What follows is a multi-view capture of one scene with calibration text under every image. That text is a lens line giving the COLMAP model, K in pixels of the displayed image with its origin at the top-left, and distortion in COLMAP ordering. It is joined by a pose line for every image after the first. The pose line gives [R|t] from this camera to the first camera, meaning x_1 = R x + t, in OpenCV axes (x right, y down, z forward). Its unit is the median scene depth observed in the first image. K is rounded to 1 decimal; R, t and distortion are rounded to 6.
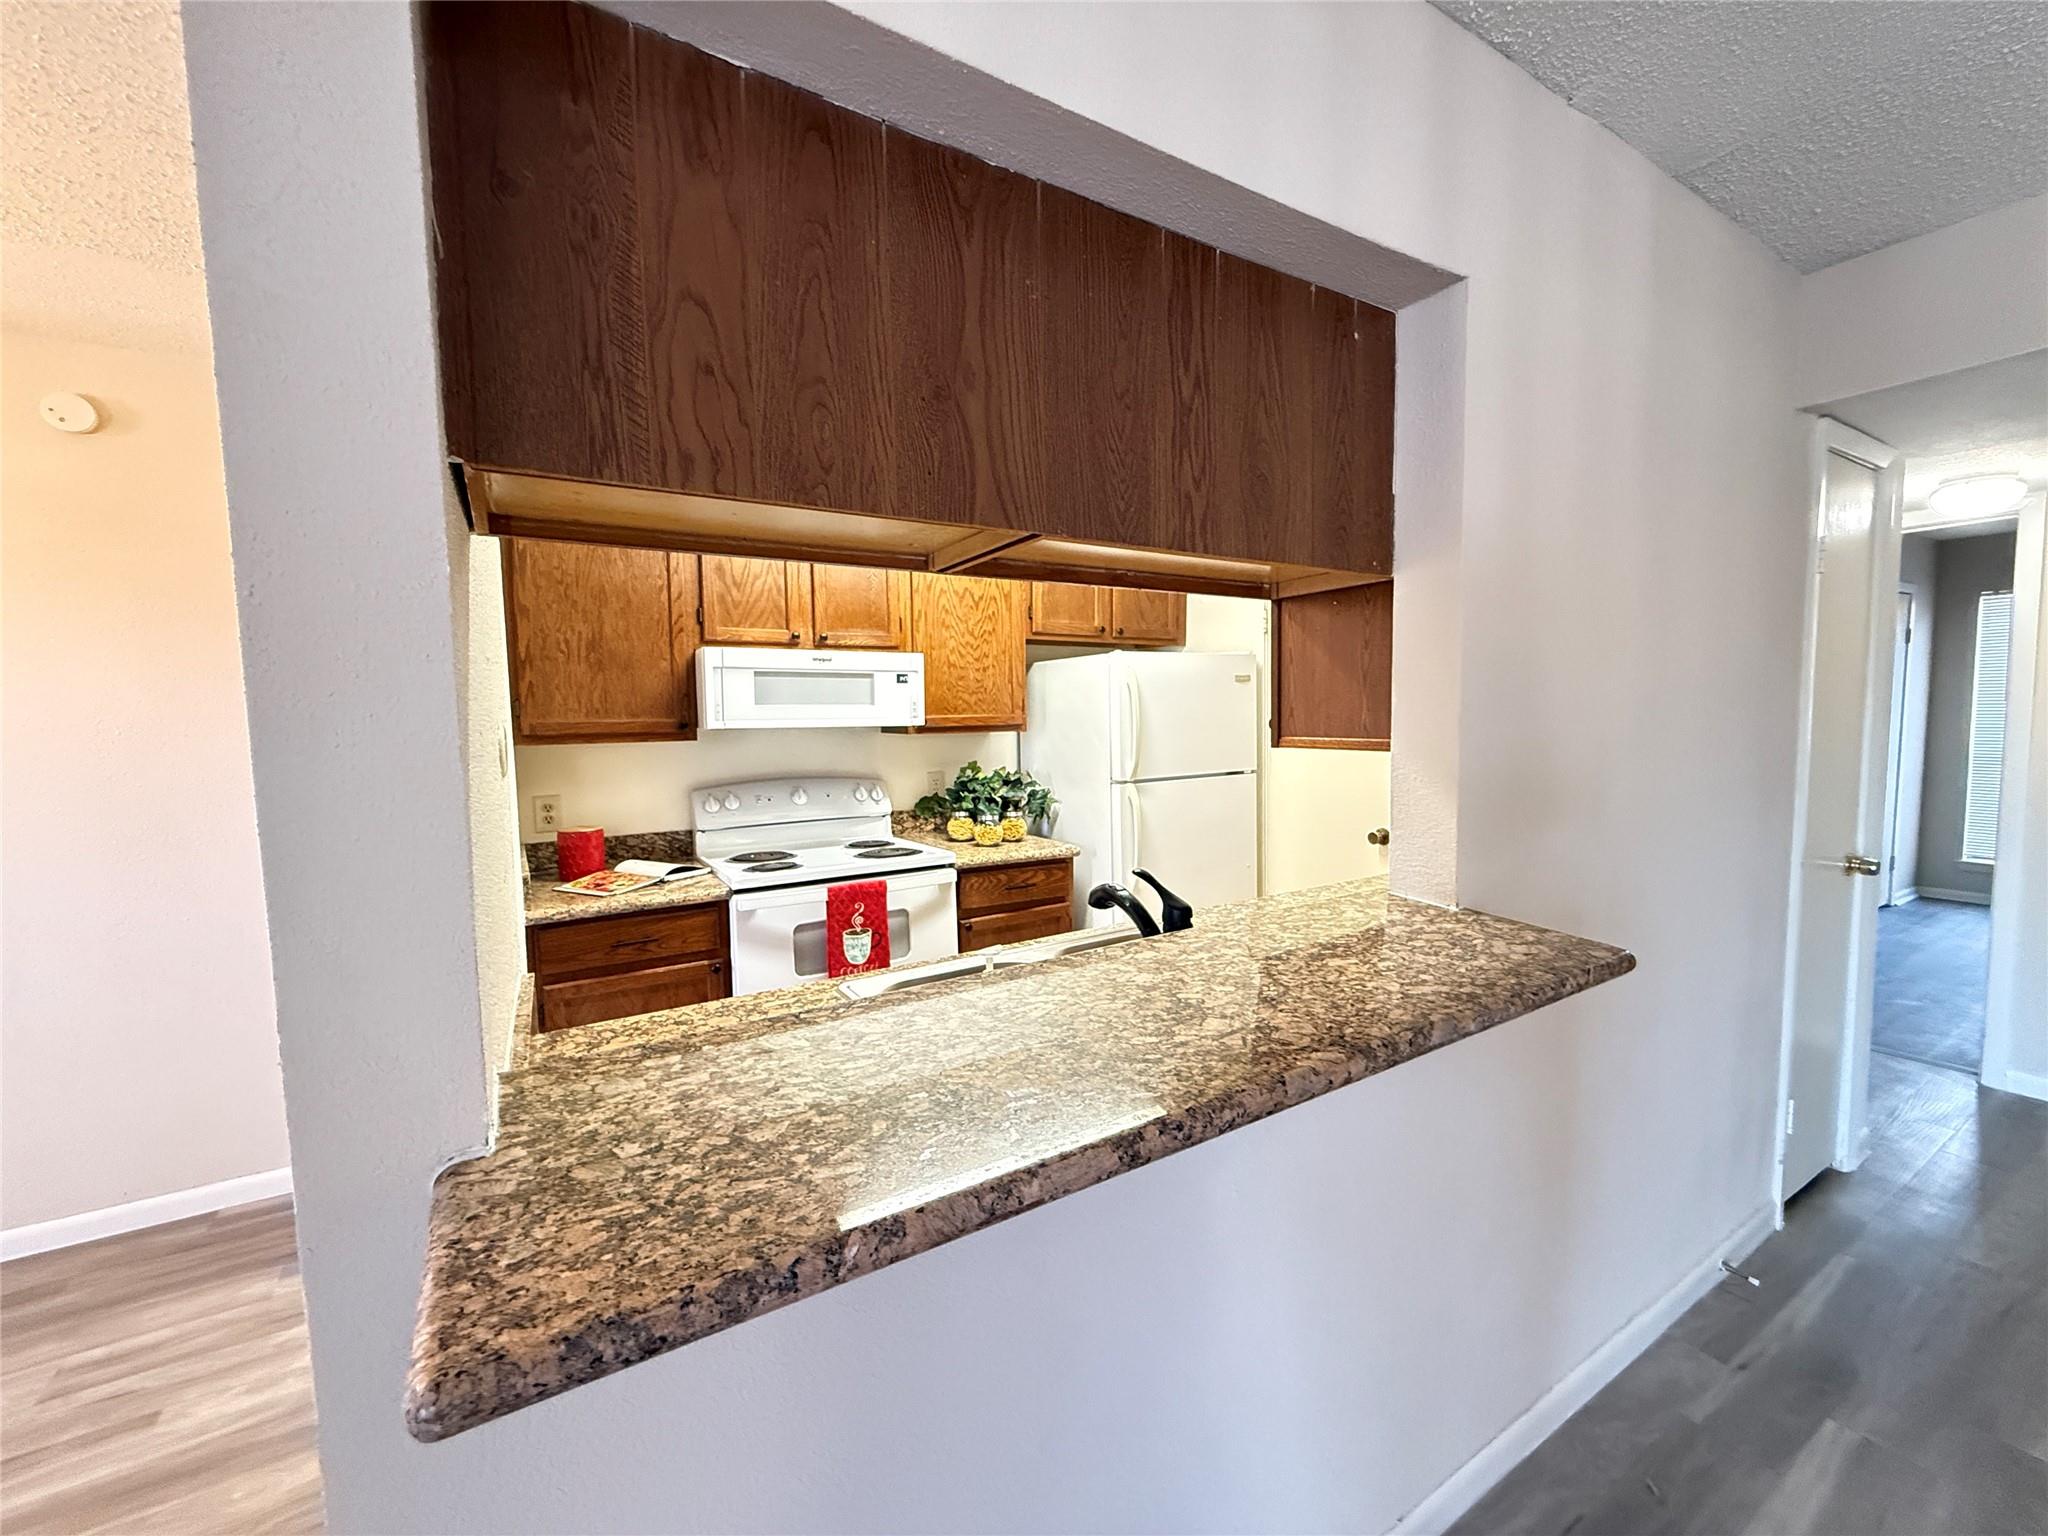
lens RADIAL K [[815.0, 0, 1023.5], [0, 815.0, 775.2], [0, 0, 1]] dist [-0.000208, 0.000083]
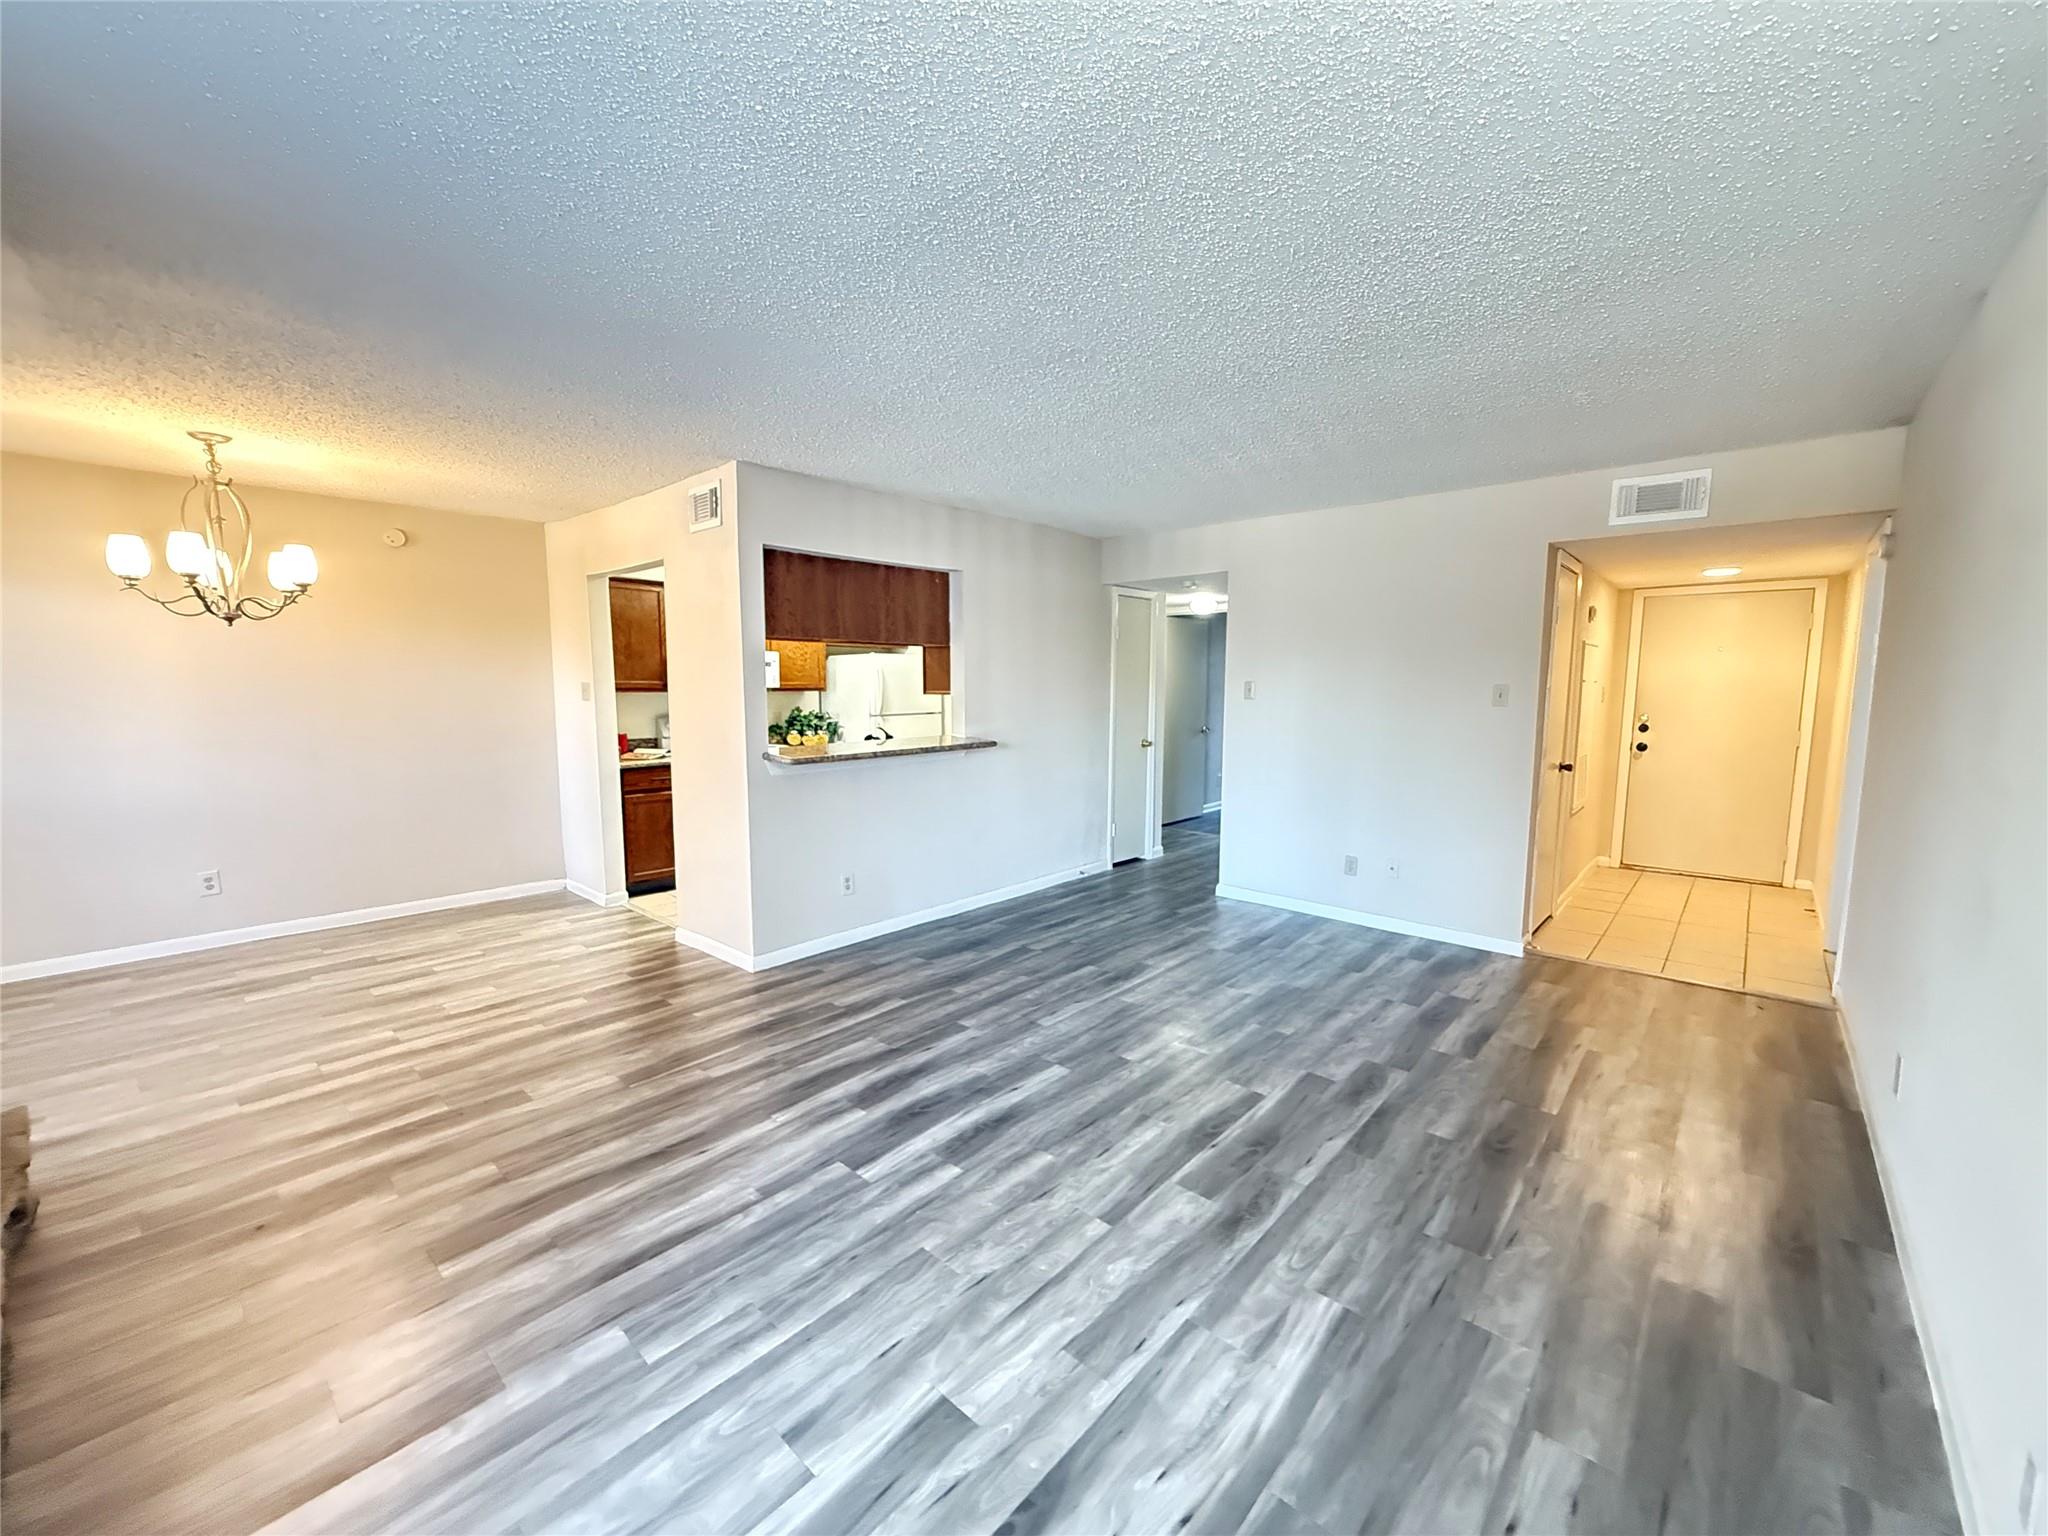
lens RADIAL K [[815.0, 0, 1017.2], [0, 815.0, 772.2], [0, 0, 1]] dist [-0.000208, 0.000083]
pose [[0.958504, -0.011814, 0.284835, -0.159800], [0.003210, 0.999525, 0.030654, 0.112183], [-0.285062, -0.028468, 0.958086, -1.402152]]
